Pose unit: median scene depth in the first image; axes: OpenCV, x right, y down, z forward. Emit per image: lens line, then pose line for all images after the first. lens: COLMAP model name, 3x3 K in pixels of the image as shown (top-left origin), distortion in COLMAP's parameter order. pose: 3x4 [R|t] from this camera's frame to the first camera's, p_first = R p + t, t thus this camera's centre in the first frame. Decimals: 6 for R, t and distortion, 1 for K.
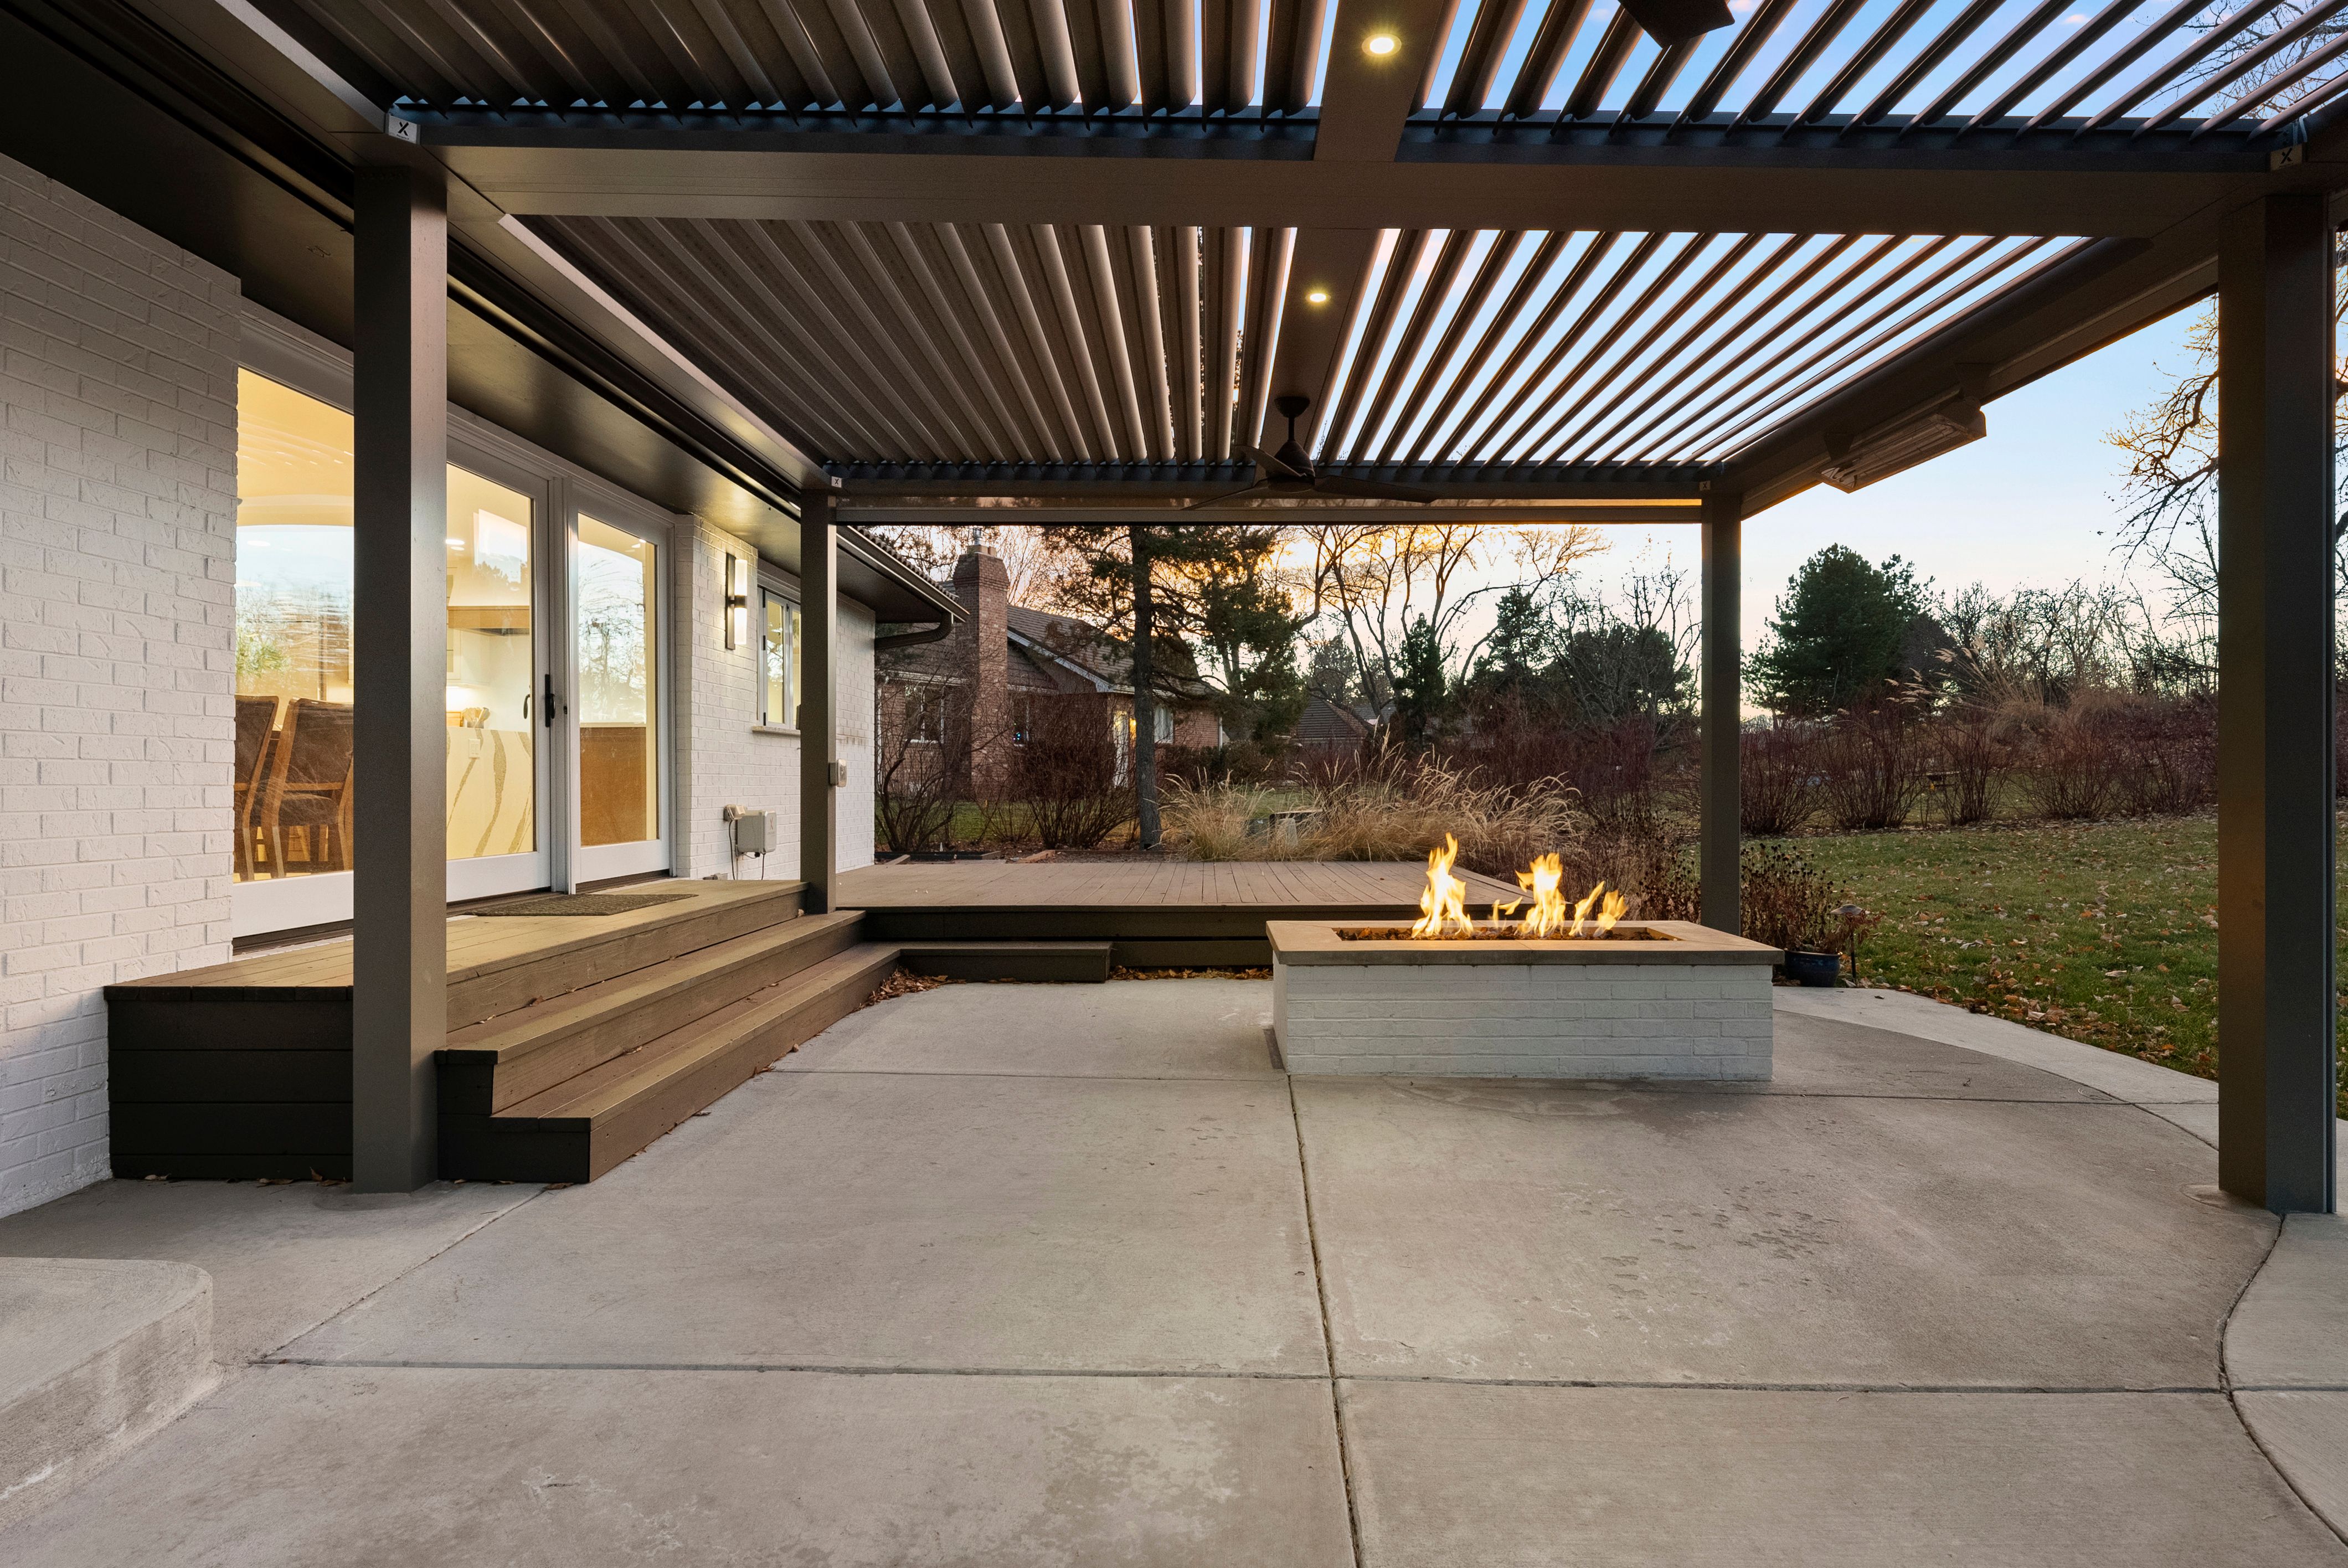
lens RADIAL K [[1258.6, 0, 1213.8], [0, 1258.6, 783.1], [0, 0, 1]] dist [0.003616, -0.000266]
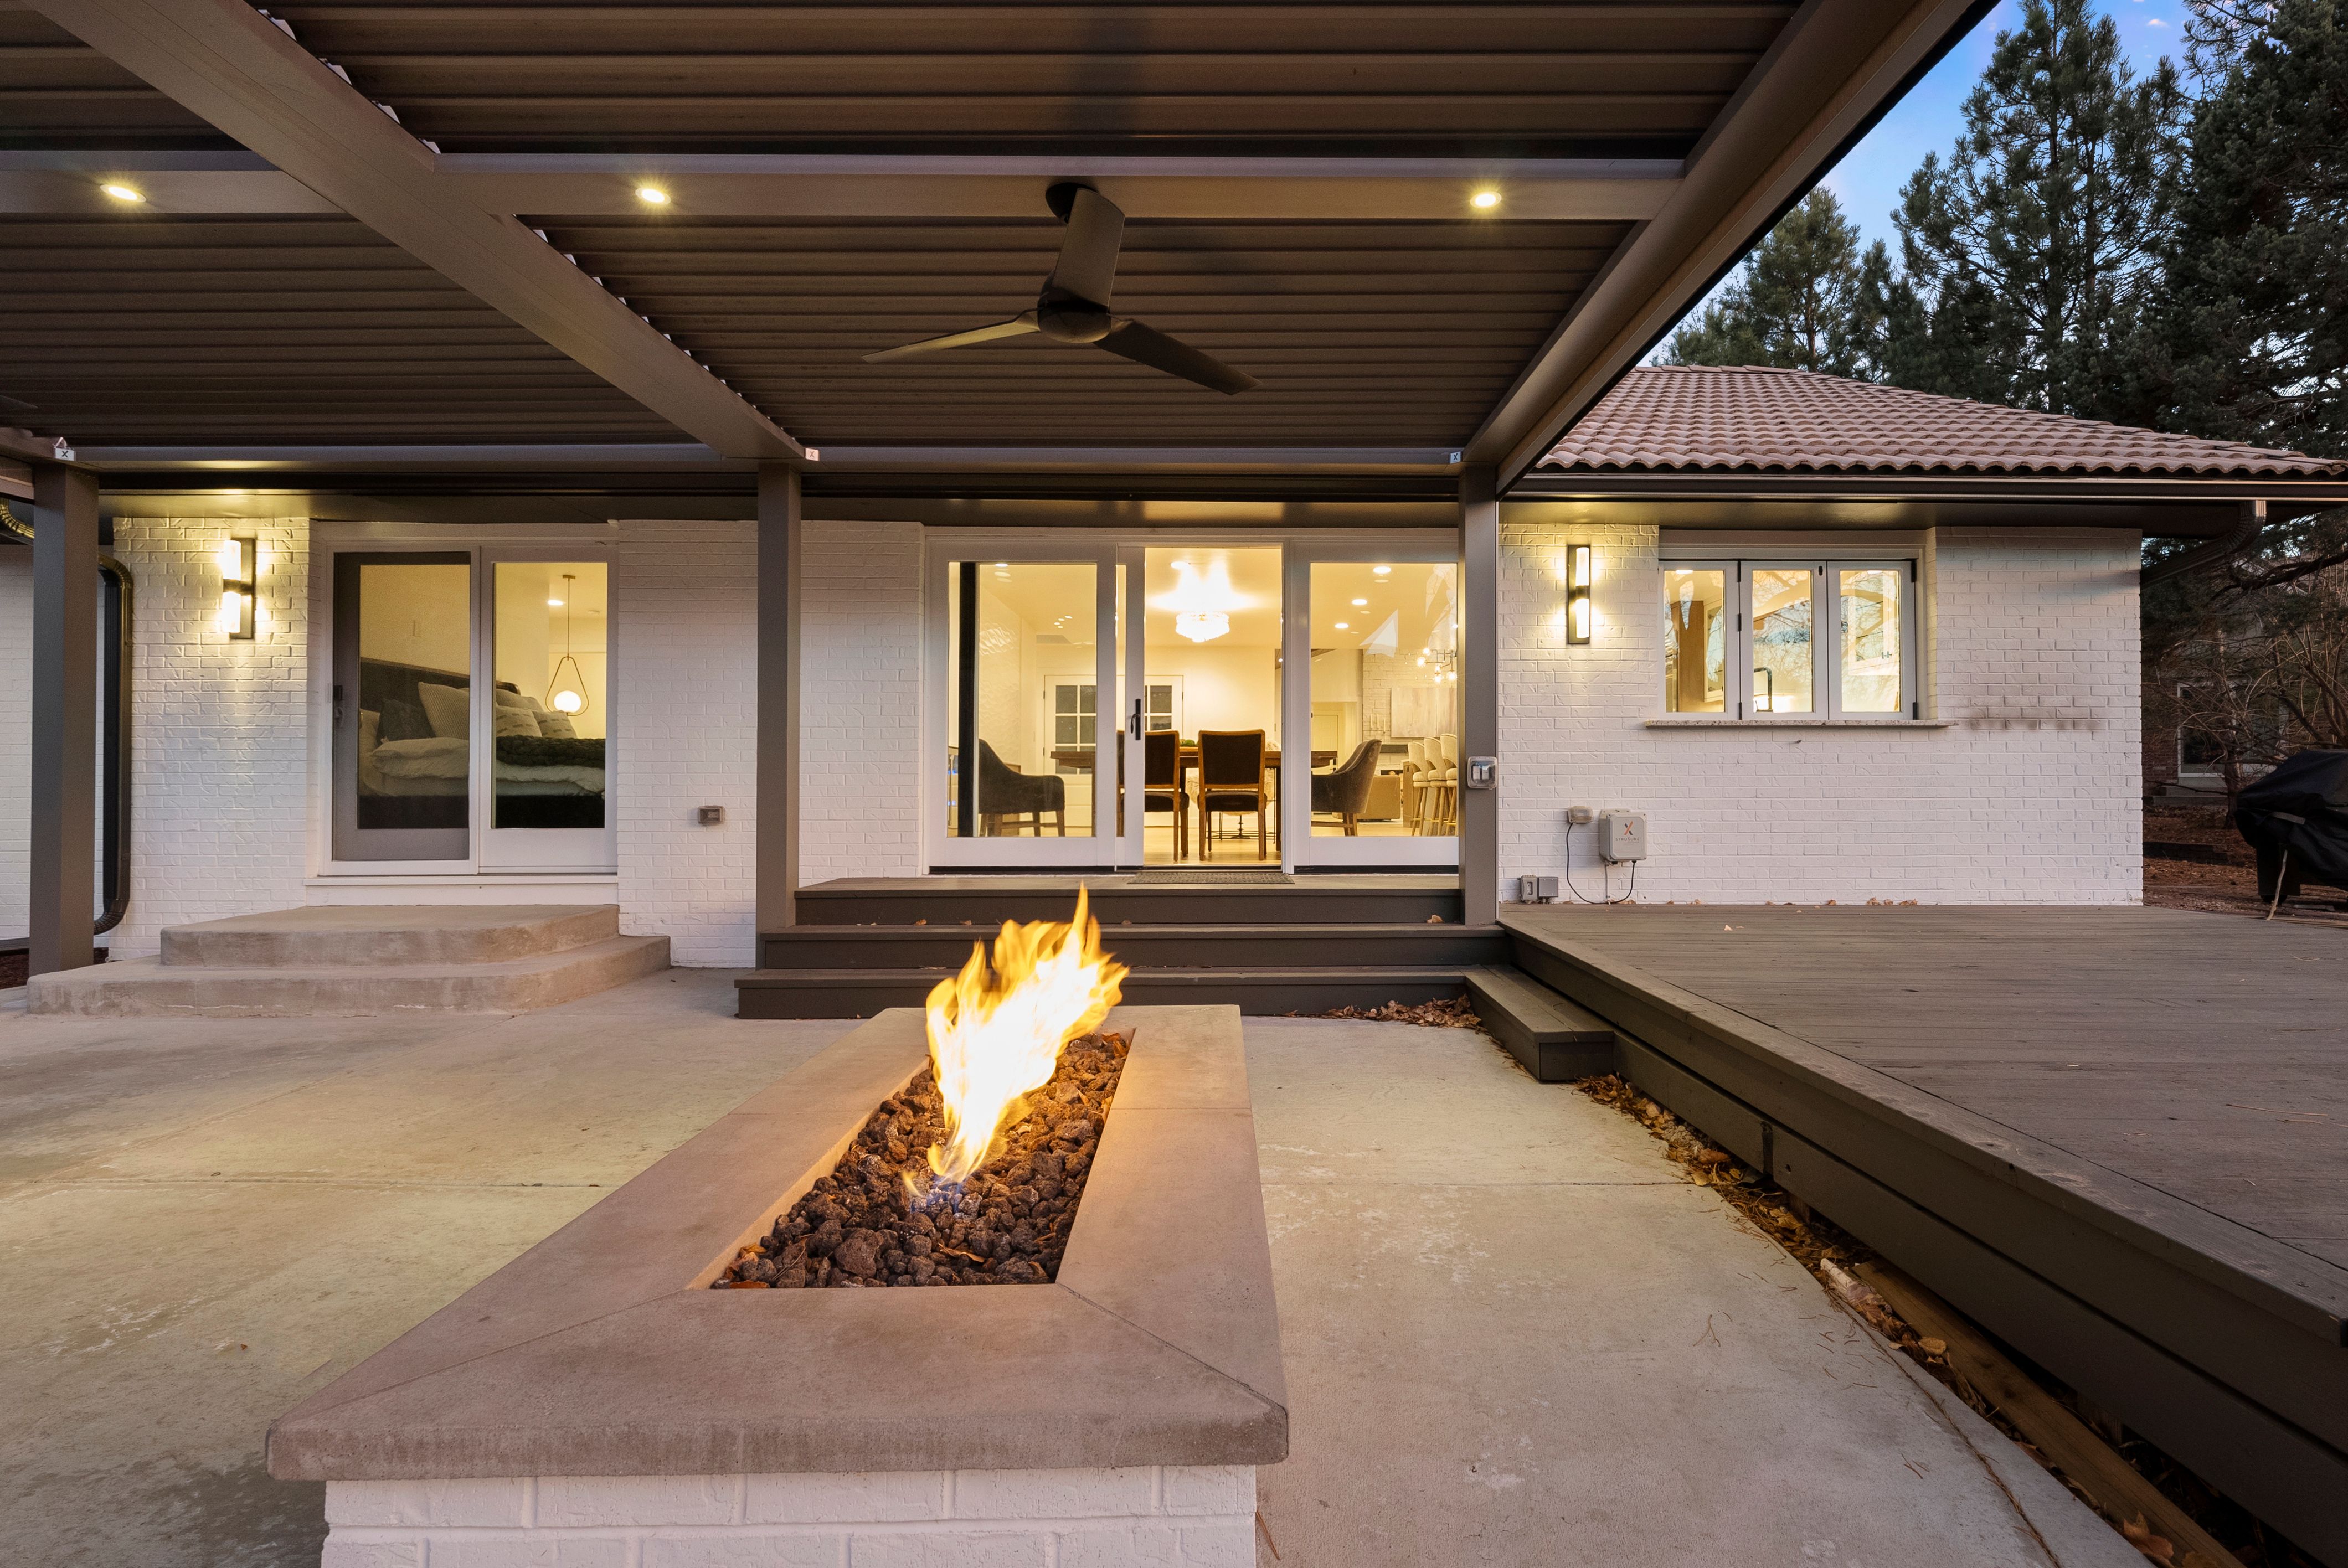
lens RADIAL K [[1050.9, 0, 1231.1], [0, 1050.9, 773.1], [0, 0, 1]] dist [-0.001246, 0.000299]
pose [[0.002604, -0.013519, -0.999905, 1.026329], [0.000612, 0.999908, -0.013517, 0.005768], [0.999996, -0.000576, 0.002612, 1.839212]]
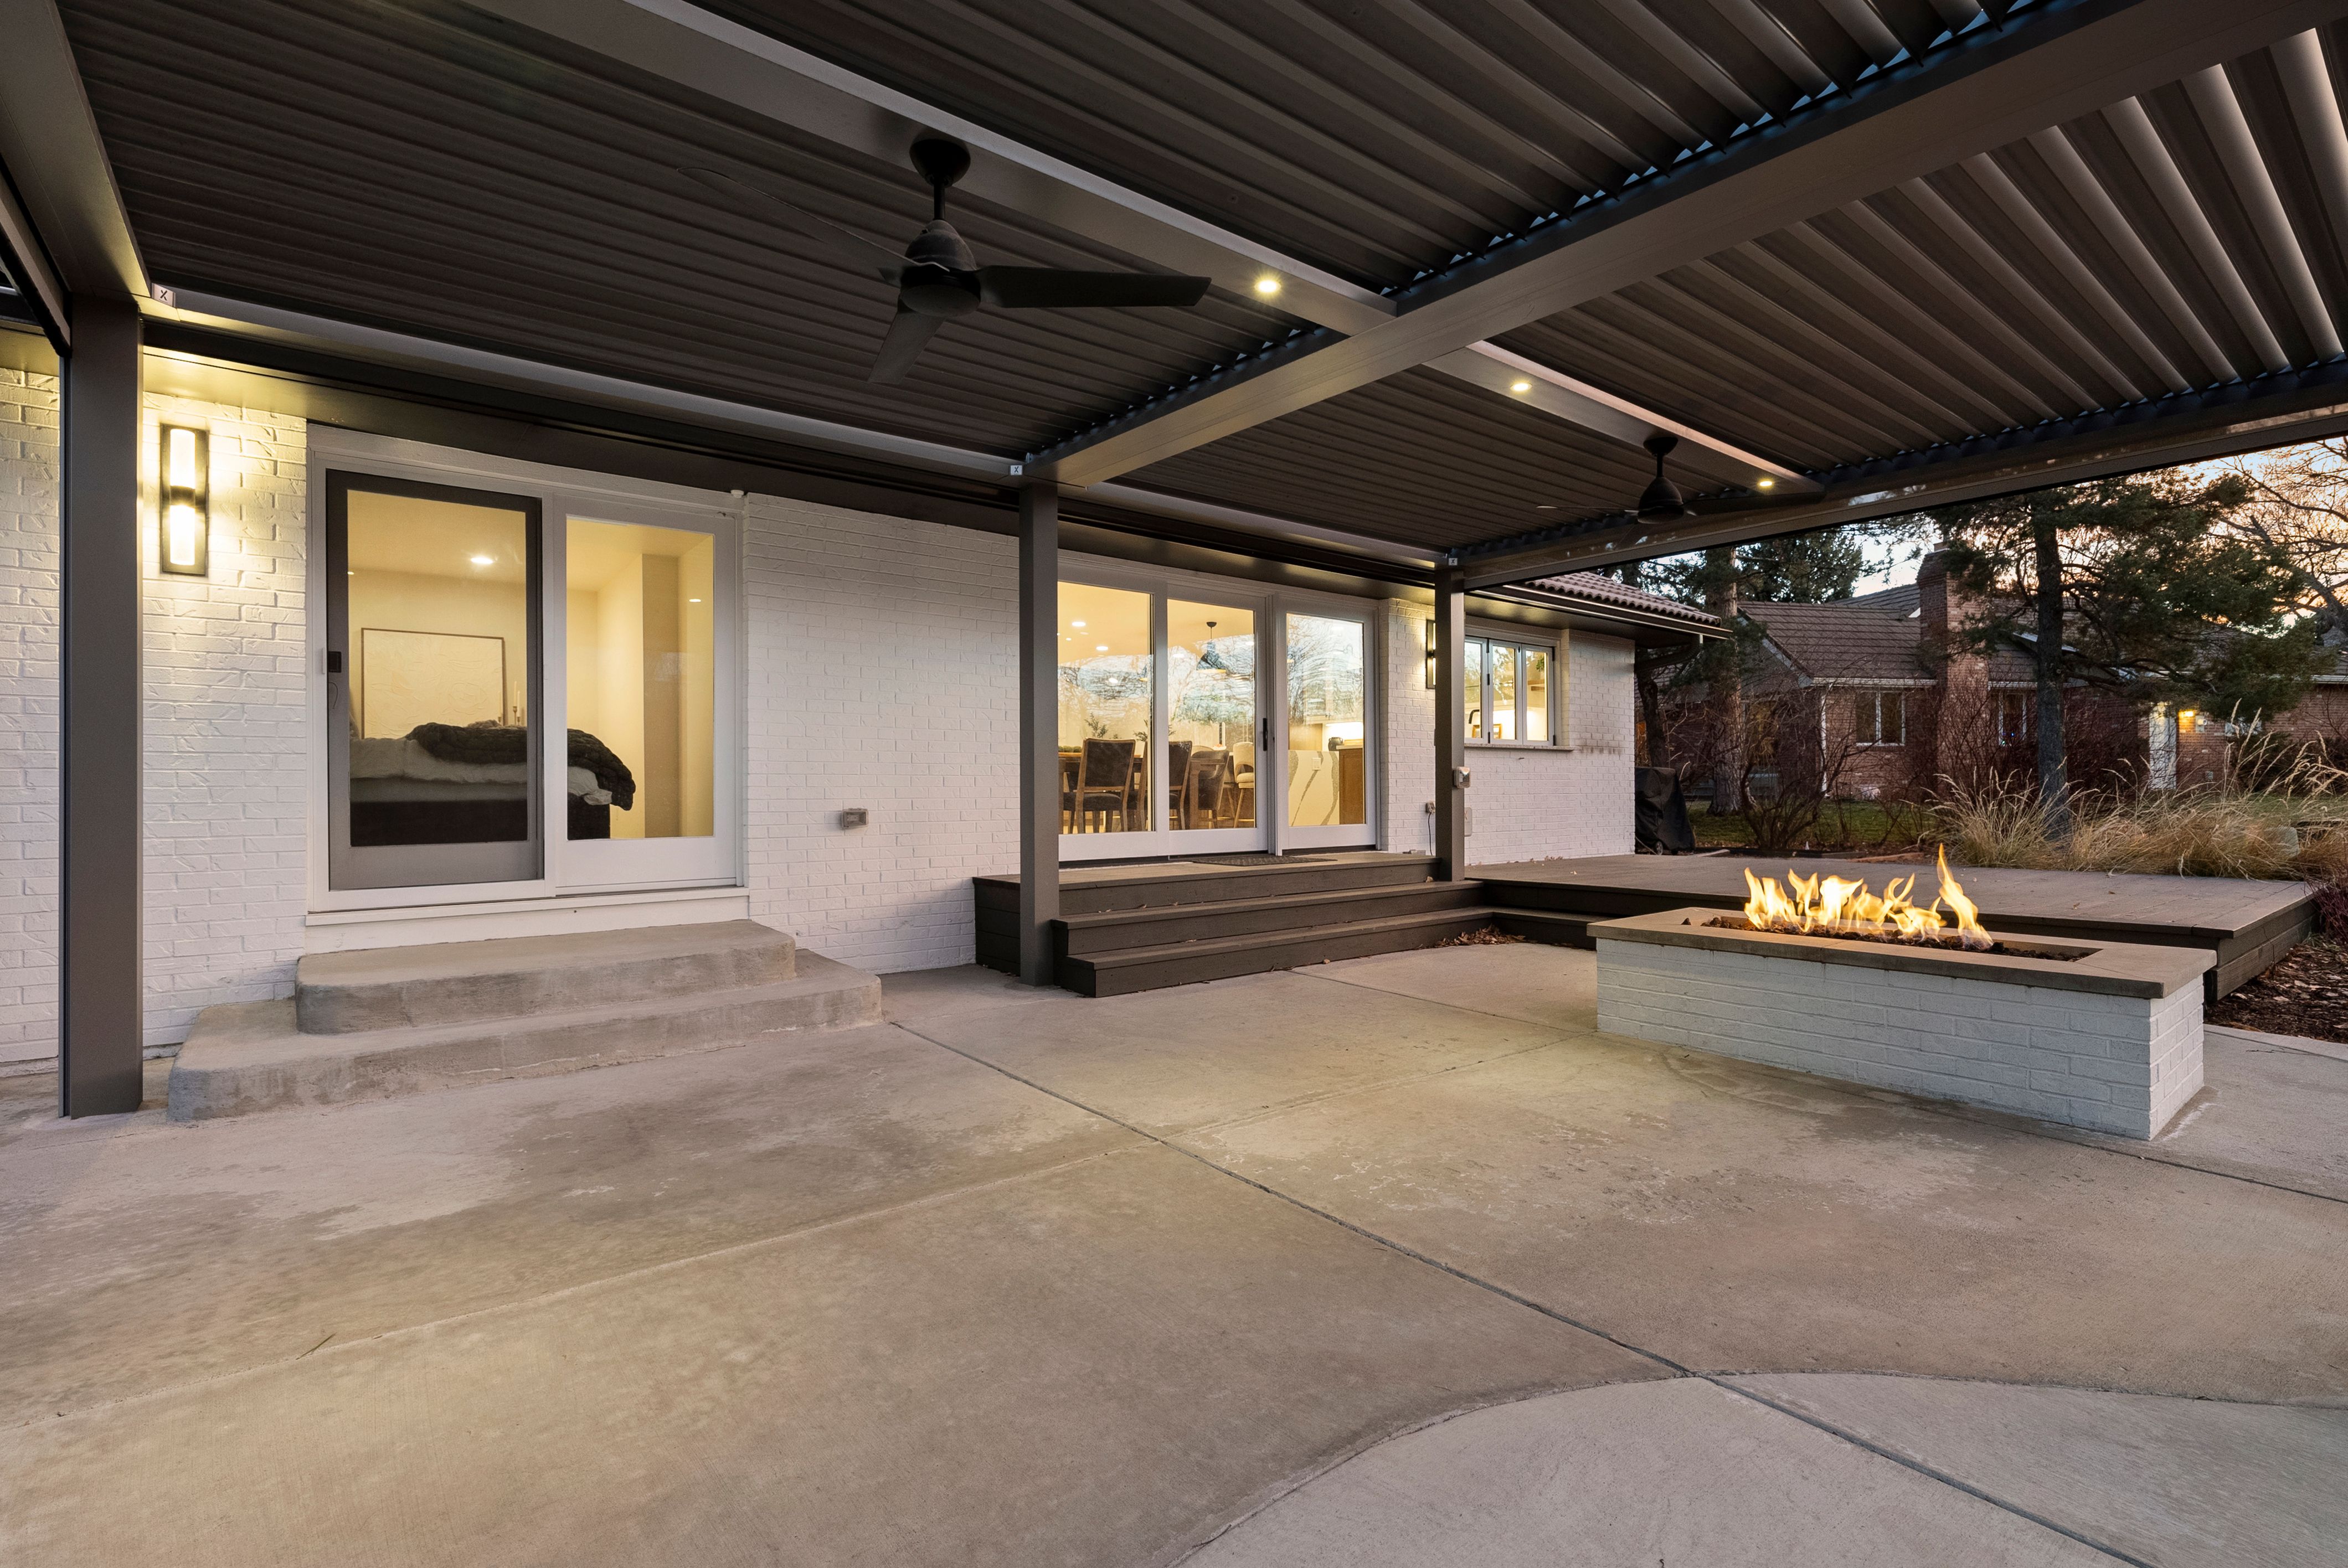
lens RADIAL K [[1082.9, 0, 1174.0], [0, 1082.9, 784.0], [0, 0, 1]] dist [0.001646, -0.000209]
pose [[0.618514, -0.006773, -0.785745, 0.937517], [0.004223, 0.999977, -0.005295, 0.008751], [0.785763, -0.000043, 0.618528, 0.103776]]
